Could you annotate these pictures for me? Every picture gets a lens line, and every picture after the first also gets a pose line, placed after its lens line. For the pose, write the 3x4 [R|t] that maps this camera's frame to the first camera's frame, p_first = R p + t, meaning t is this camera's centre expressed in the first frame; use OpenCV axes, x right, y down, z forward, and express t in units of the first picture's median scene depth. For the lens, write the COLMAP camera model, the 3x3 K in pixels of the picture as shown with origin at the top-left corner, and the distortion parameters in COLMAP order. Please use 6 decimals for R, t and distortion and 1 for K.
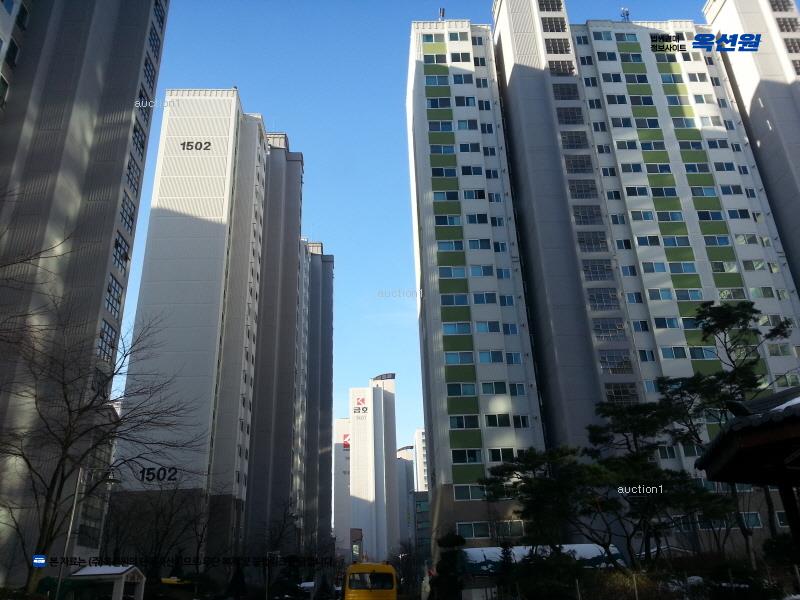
lens RADIAL K [[645.3, 0, 404.2], [0, 645.3, 294.8], [0, 0, 1]] dist [0.054089, -0.083317]
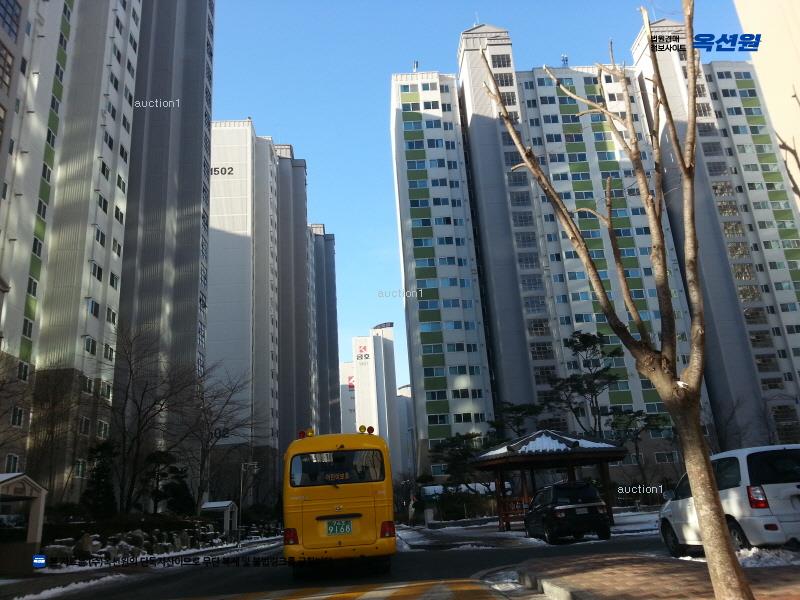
lens RADIAL K [[645.3, 0, 396.0], [0, 645.3, 301.7], [0, 0, 1]] dist [0.054089, -0.083317]
pose [[0.999428, -0.030972, -0.013546, 0.024193], [0.032321, 0.992901, 0.114470, -0.135637], [0.009905, -0.114843, 0.993334, -0.300126]]
